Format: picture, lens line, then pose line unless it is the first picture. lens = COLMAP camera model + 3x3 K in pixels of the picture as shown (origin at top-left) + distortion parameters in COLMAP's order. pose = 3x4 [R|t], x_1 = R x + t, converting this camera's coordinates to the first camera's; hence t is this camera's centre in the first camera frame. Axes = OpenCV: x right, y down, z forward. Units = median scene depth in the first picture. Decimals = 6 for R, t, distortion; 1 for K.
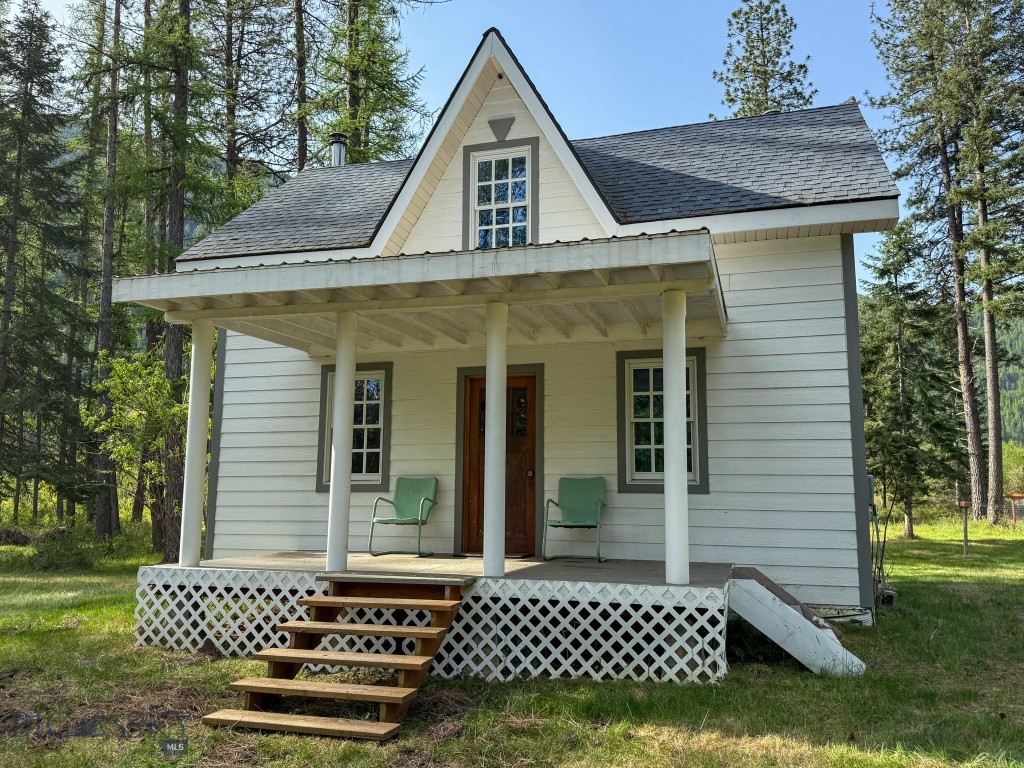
lens RADIAL K [[835.1, 0, 512.8], [0, 835.1, 387.3], [0, 0, 1]] dist [0.074119, -0.009076]
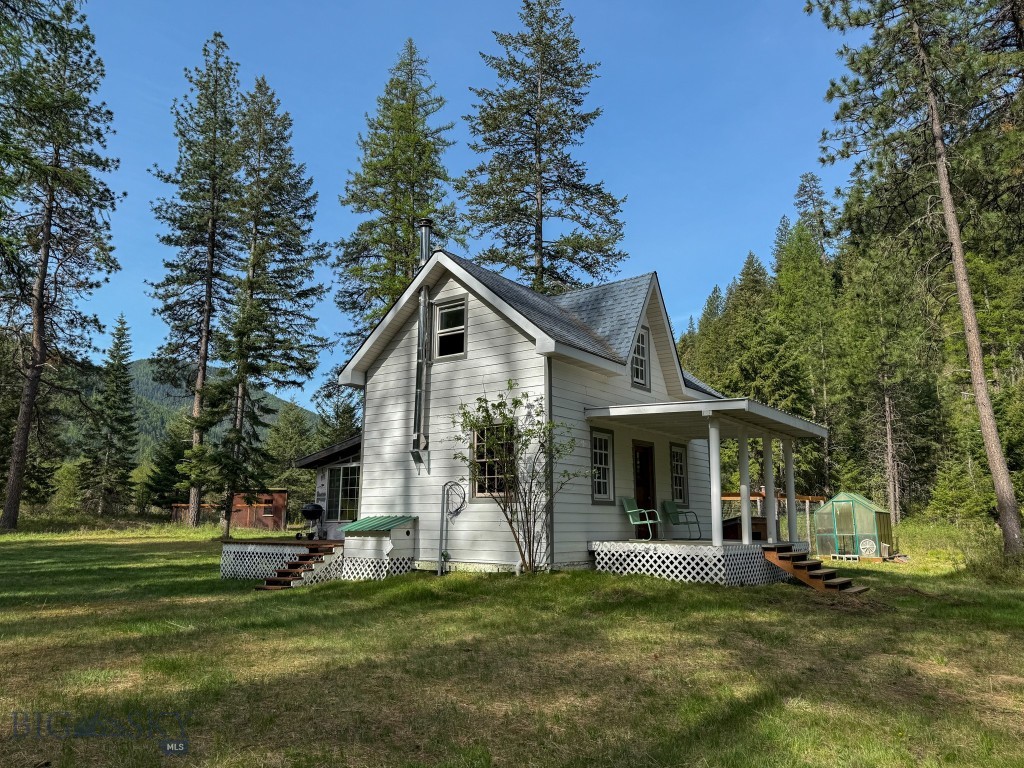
lens RADIAL K [[747.2, 0, 511.7], [0, 747.2, 384.1], [0, 0, 1]] dist [0.063843, -0.007337]
pose [[0.329207, 0.164055, 0.929897, -1.717510], [-0.138587, 0.982522, -0.124276, 0.099110], [-0.934032, -0.087959, 0.346189, 0.677969]]
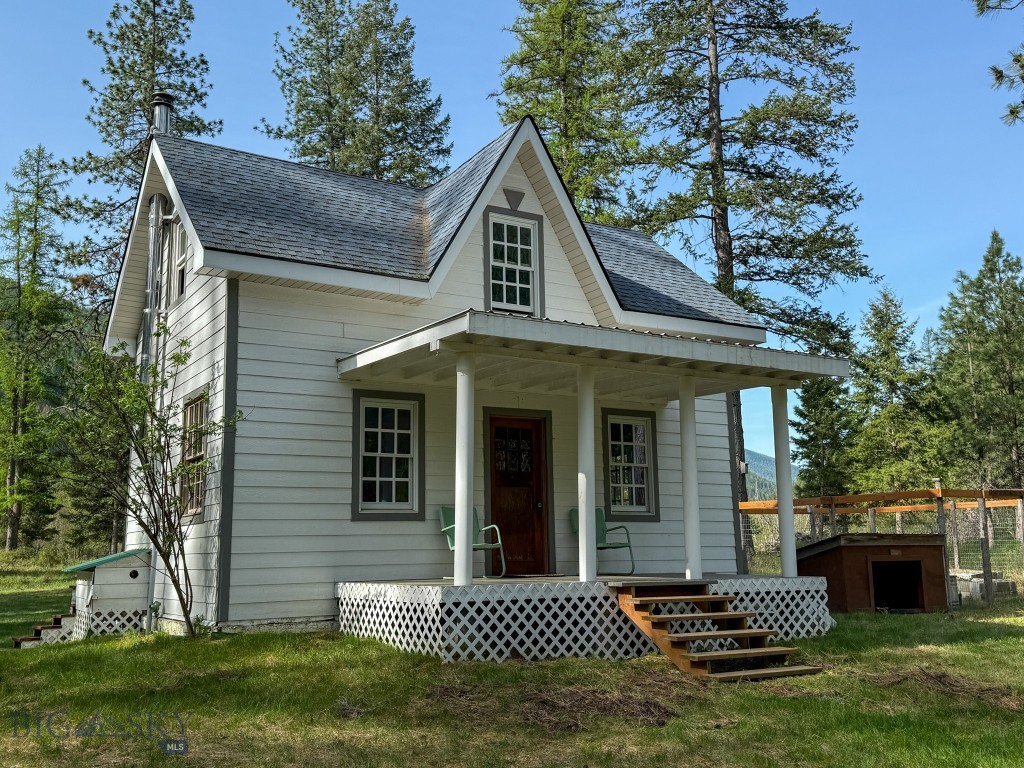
lens RADIAL K [[1006.2, 0, 510.6], [0, 1006.2, 385.5], [0, 0, 1]] dist [0.060302, 0.000000]
pose [[0.666209, 0.104436, 0.738416, -1.011794], [-0.083812, 0.994358, -0.065018, 0.031134], [-0.741040, -0.018573, 0.671204, 0.090596]]
